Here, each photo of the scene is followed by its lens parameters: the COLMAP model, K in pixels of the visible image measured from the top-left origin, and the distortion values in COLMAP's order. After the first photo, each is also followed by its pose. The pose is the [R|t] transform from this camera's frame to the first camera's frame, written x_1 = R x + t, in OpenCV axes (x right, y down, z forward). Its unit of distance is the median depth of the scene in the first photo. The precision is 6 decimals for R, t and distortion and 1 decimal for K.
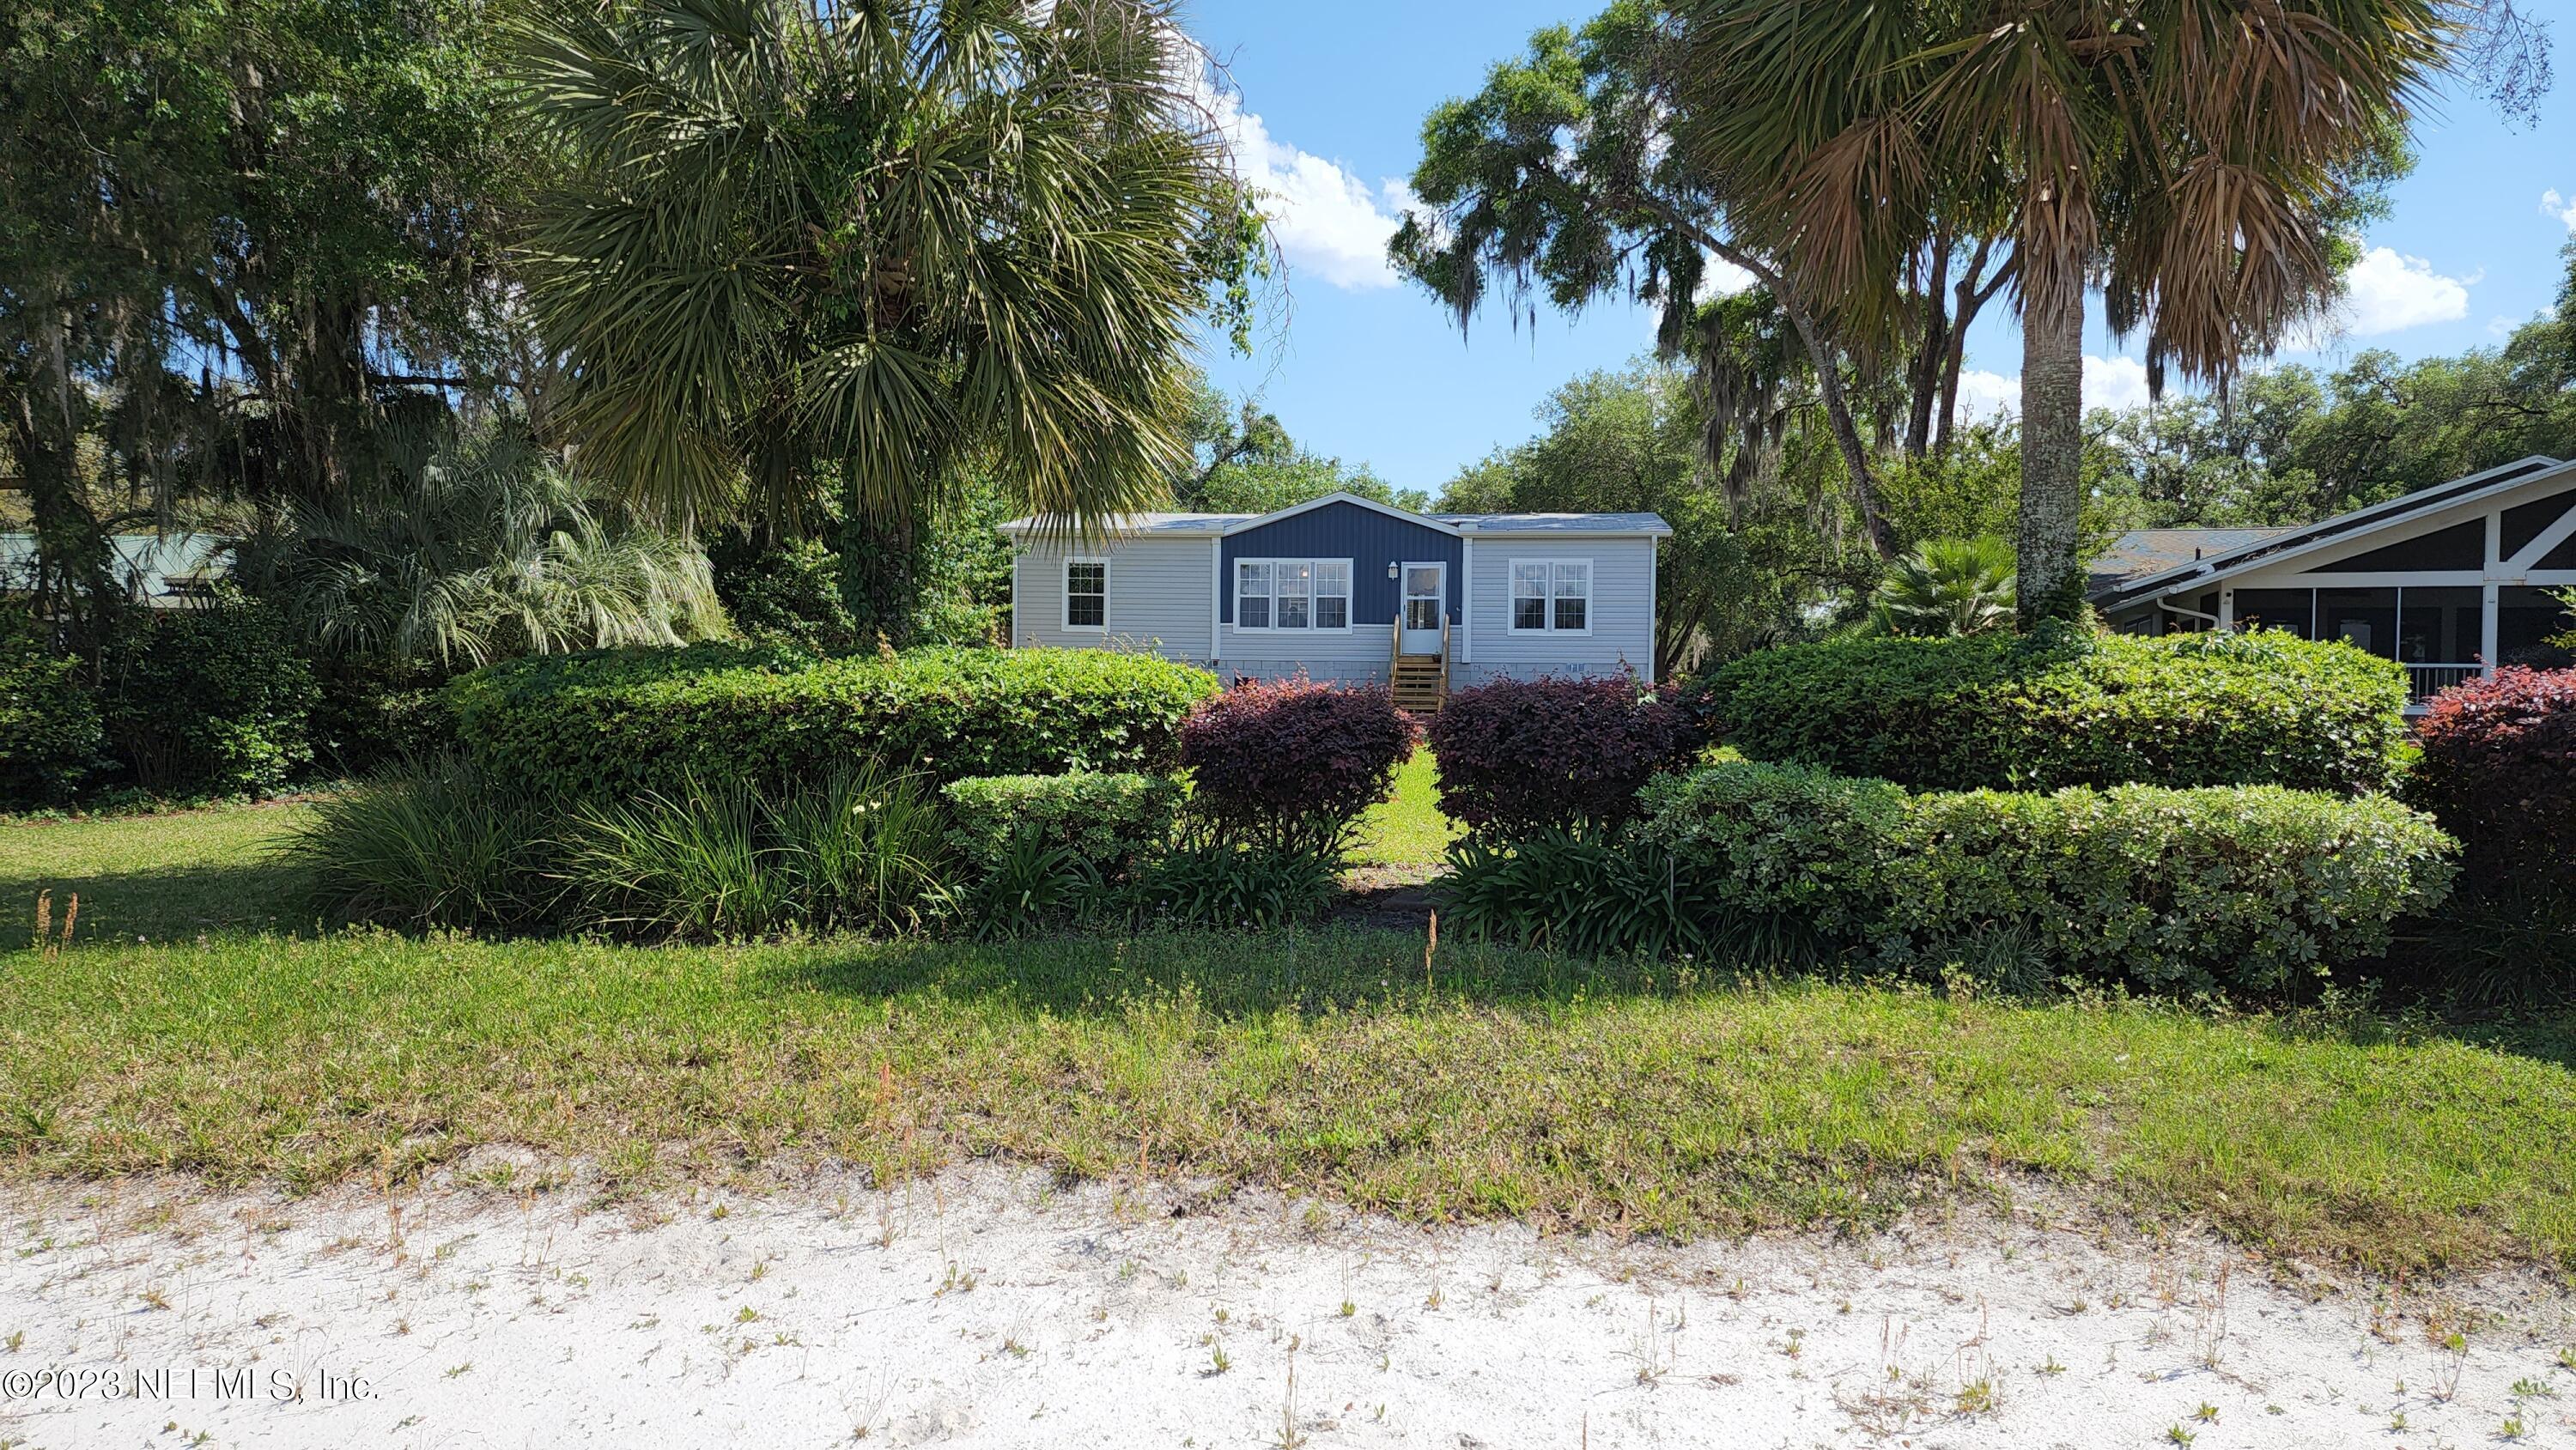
lens RADIAL K [[1674.1, 0, 1288.0], [0, 1674.1, 725.0], [0, 0, 1]] dist [0.089962, -0.072273]
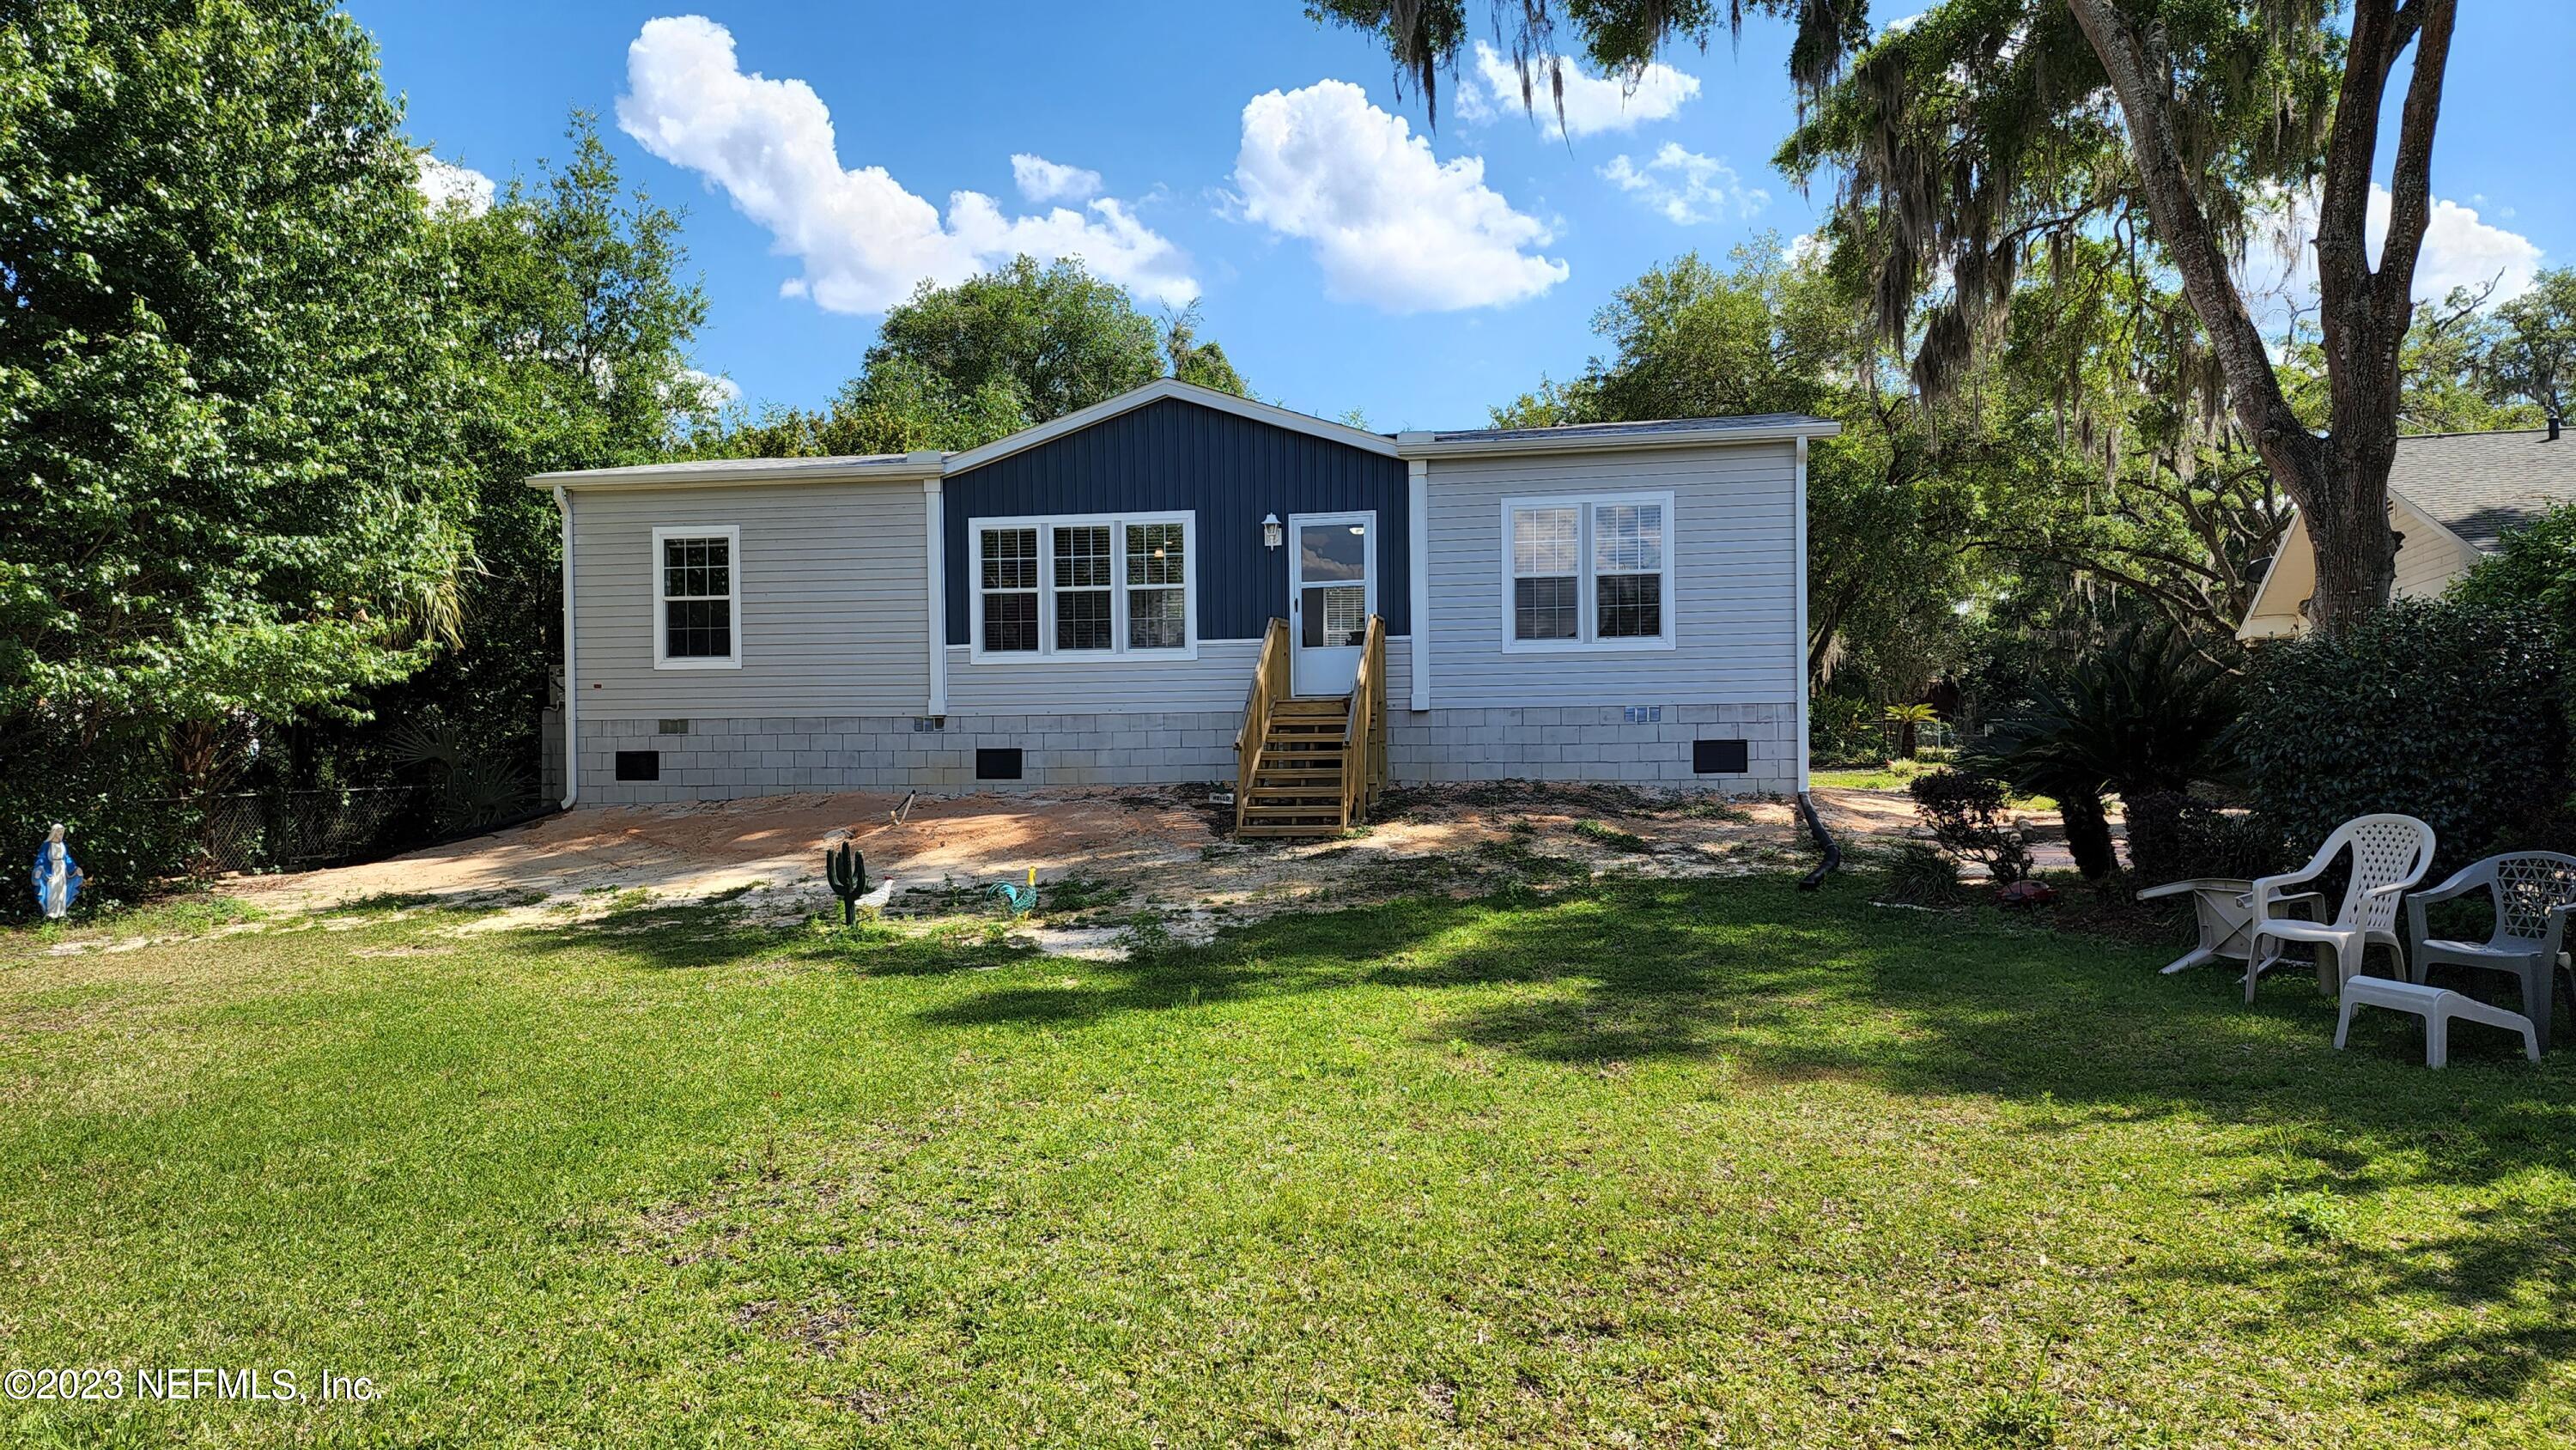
lens RADIAL K [[1700.6, 0, 1236.2], [0, 1700.6, 716.8], [0, 0, 1]] dist [0.044988, -0.001483]
pose [[0.995913, -0.025204, -0.086735, 0.093926], [0.023750, 0.999560, -0.017756, -0.026914], [0.087145, 0.015624, 0.996073, 0.481293]]
